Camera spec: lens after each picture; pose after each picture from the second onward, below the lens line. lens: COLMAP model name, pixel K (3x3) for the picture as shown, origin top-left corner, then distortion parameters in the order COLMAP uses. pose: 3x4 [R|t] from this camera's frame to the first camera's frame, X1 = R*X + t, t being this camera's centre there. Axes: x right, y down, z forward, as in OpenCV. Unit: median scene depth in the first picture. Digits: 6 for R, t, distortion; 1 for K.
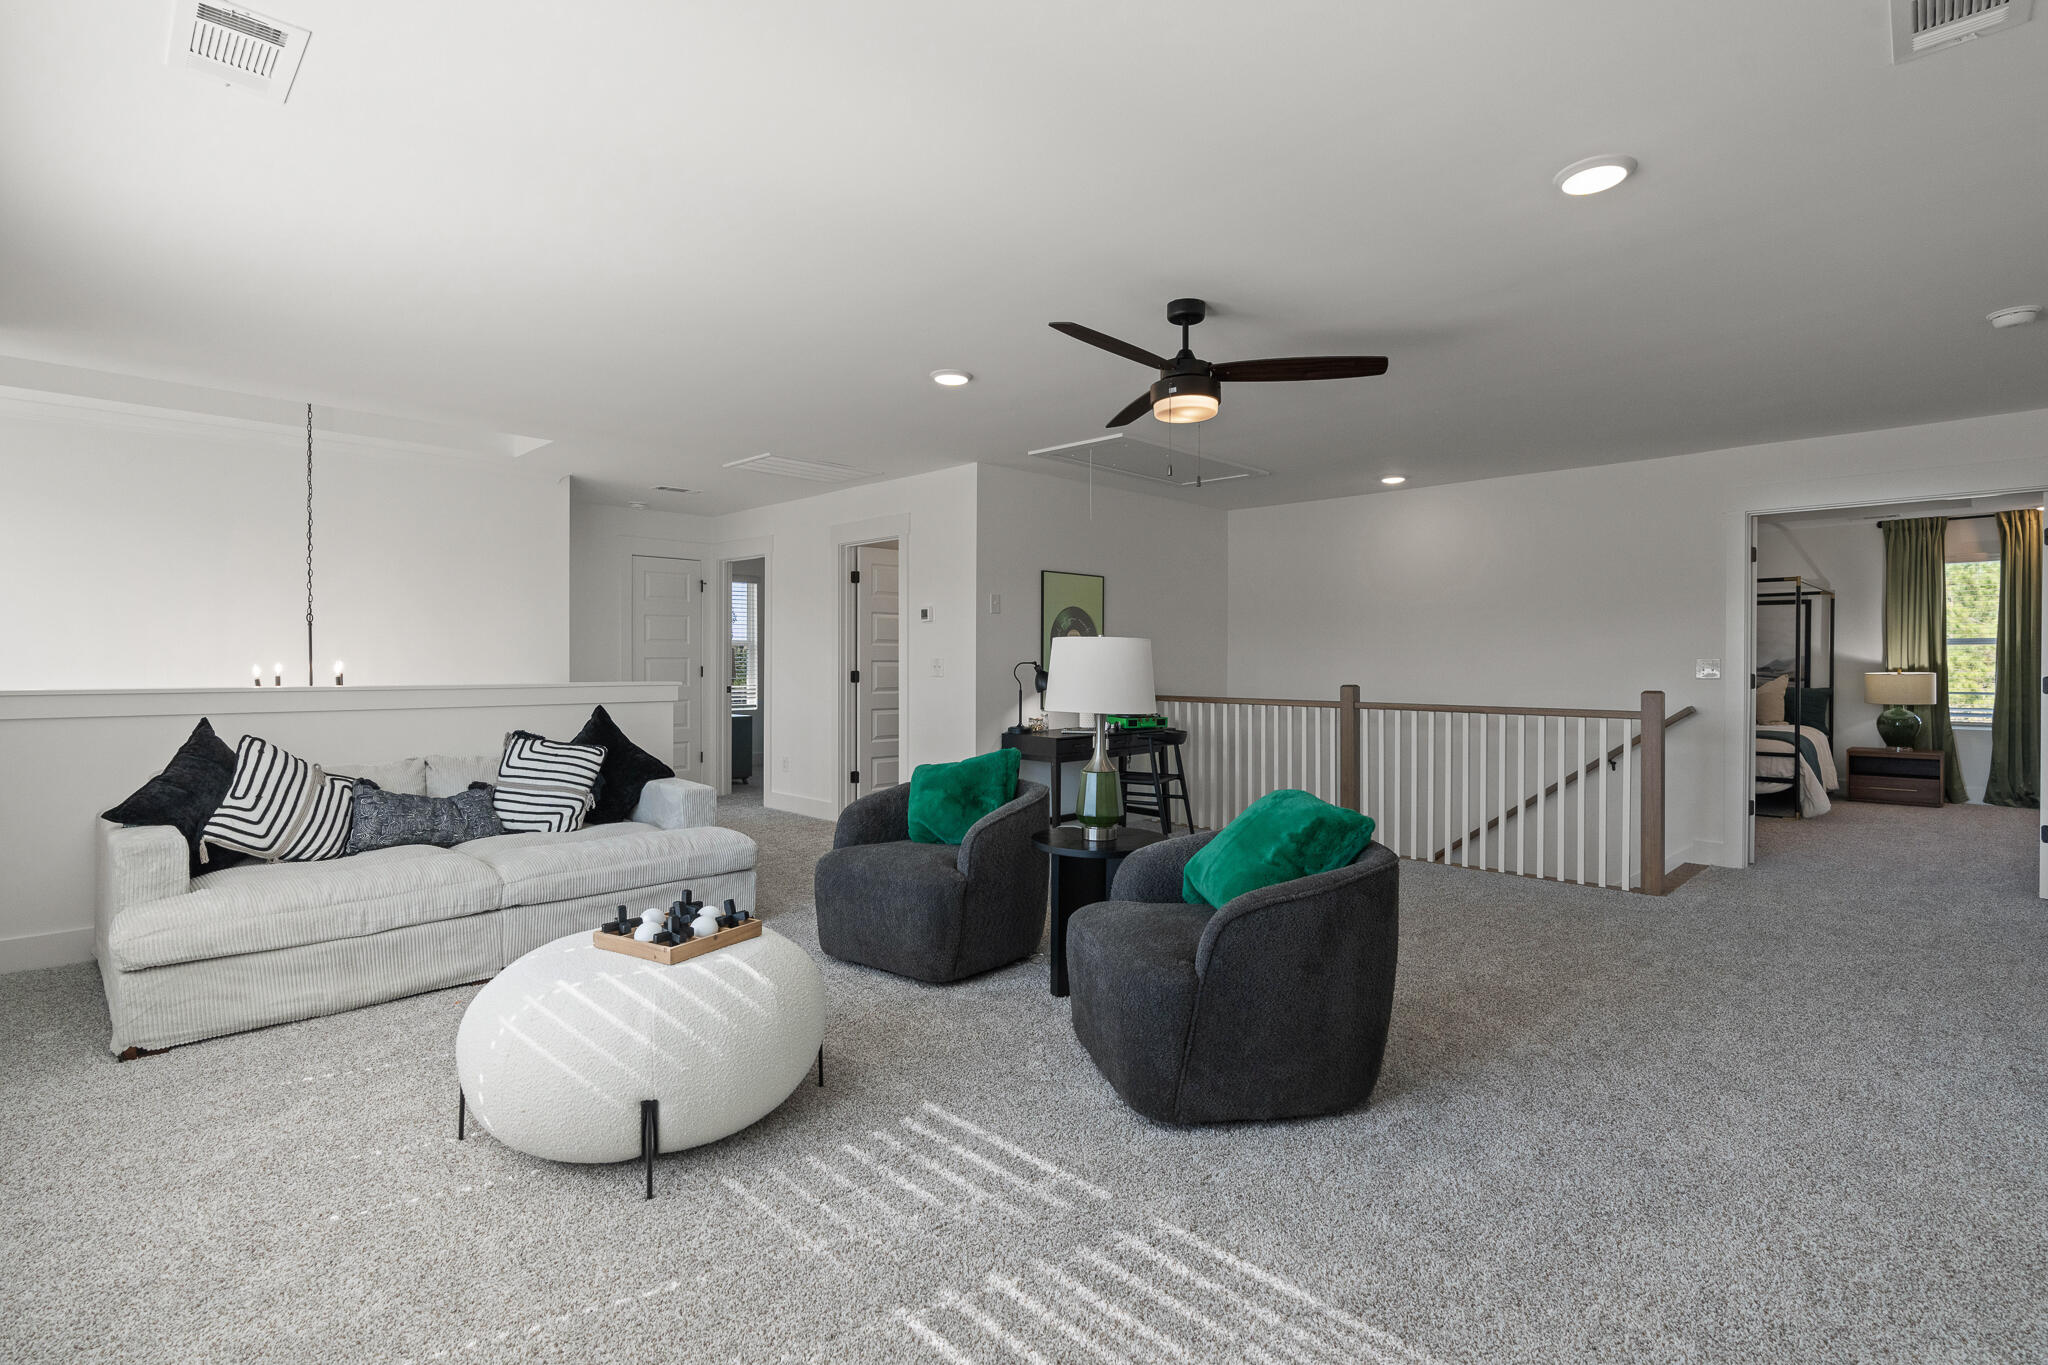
lens RADIAL K [[997.9, 0, 1008.8], [0, 997.9, 672.7], [0, 0, 1]] dist [-0.013314, 0.001027]
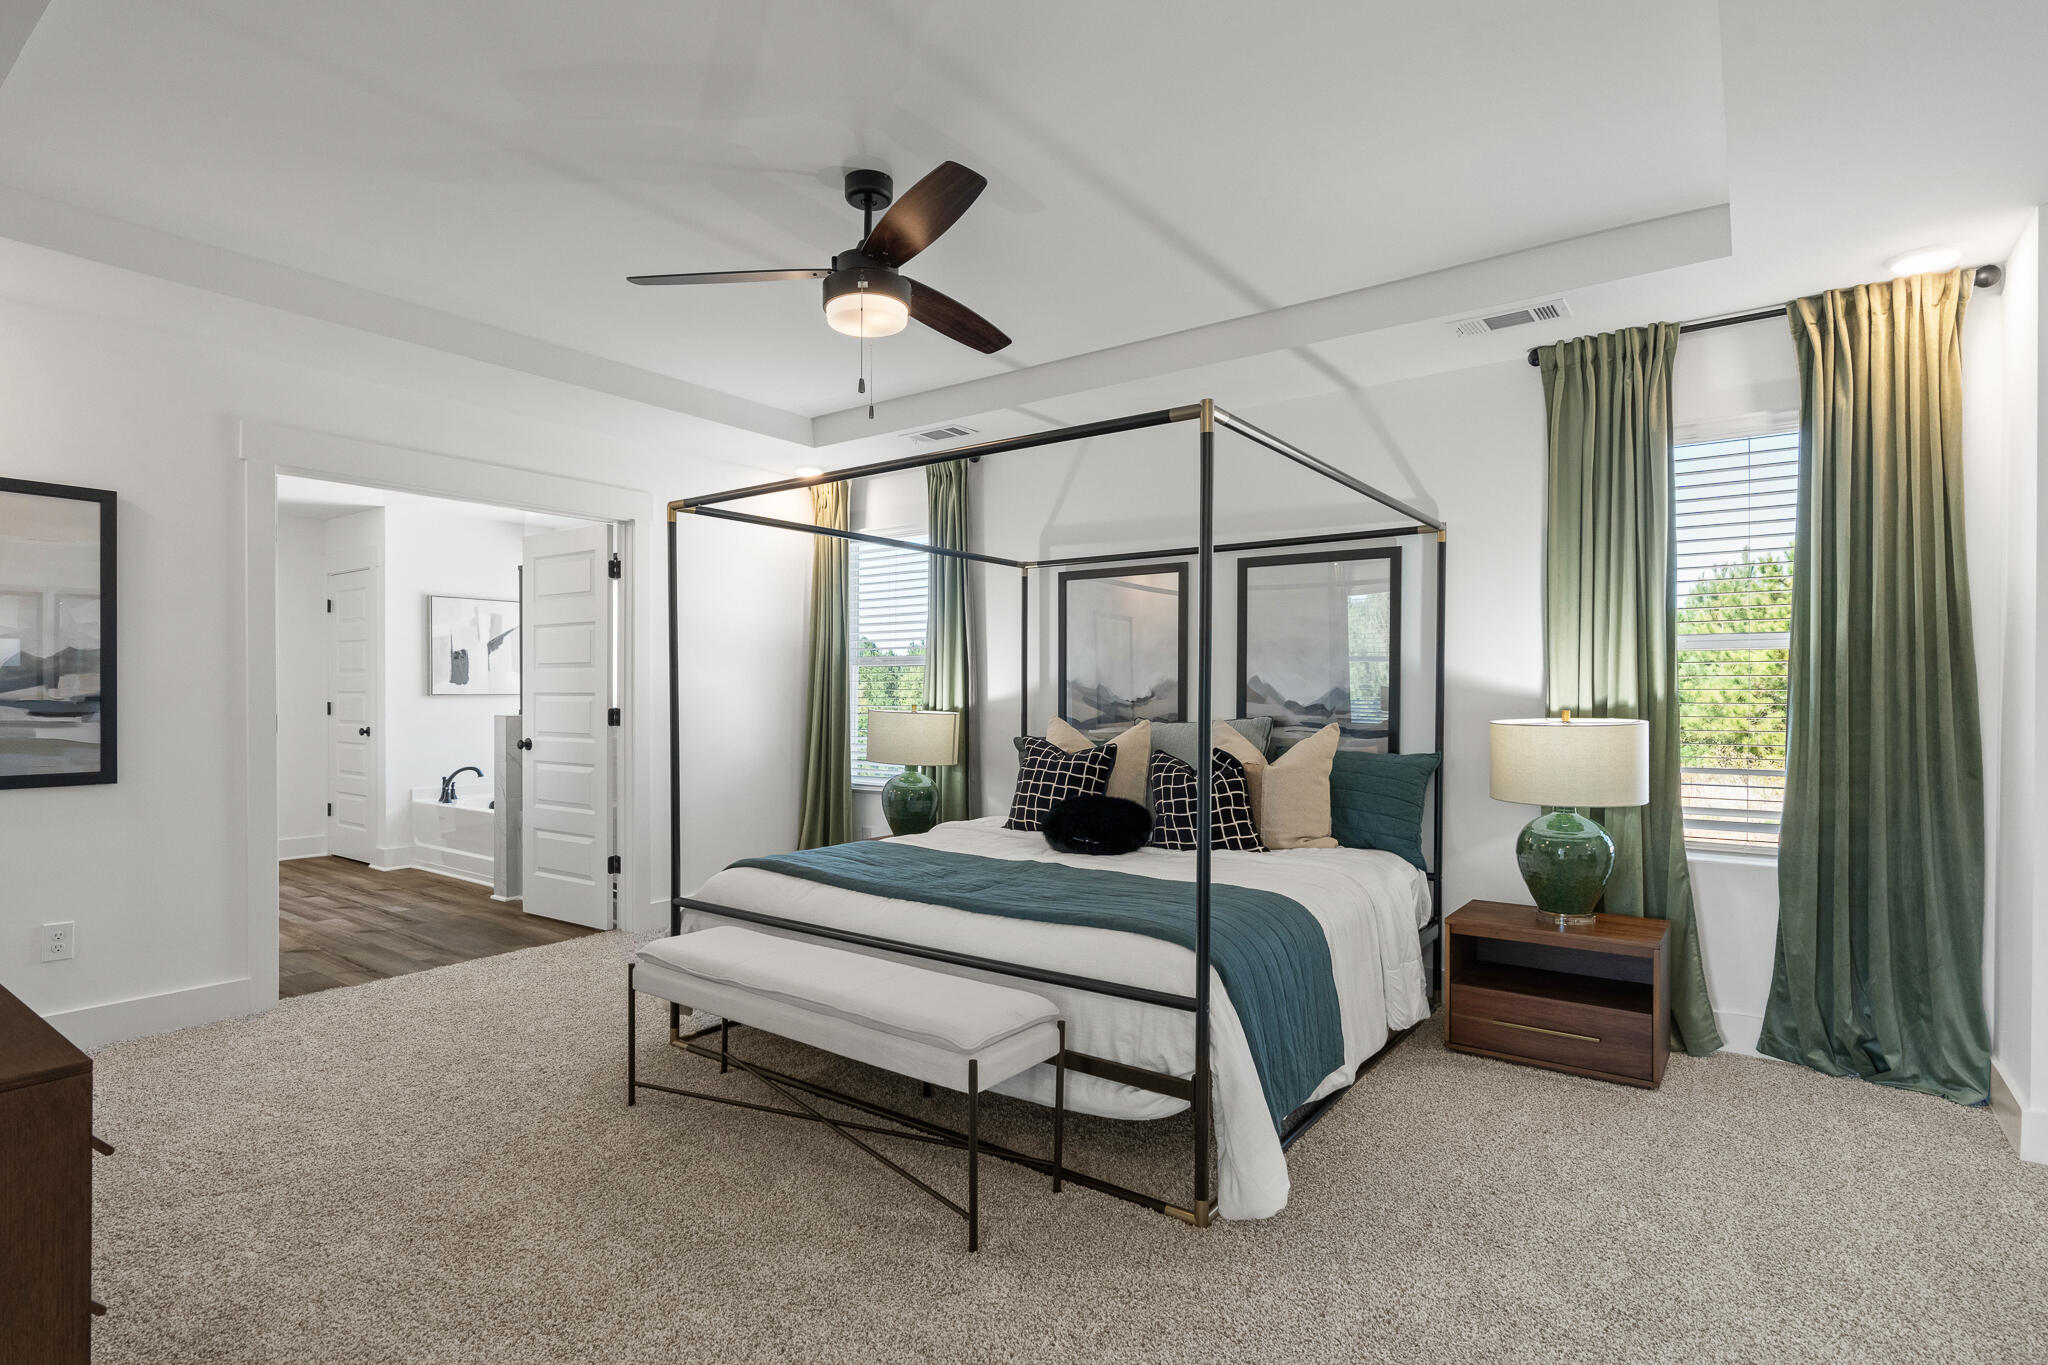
lens RADIAL K [[997.9, 0, 1037.0], [0, 997.9, 702.5], [0, 0, 1]] dist [-0.013314, 0.001027]
pose [[0.988049, 0.002859, 0.154113, 0.640923], [-0.002788, 0.999996, -0.000677, -0.006240], [-0.154115, 0.000239, 0.988053, 0.651732]]
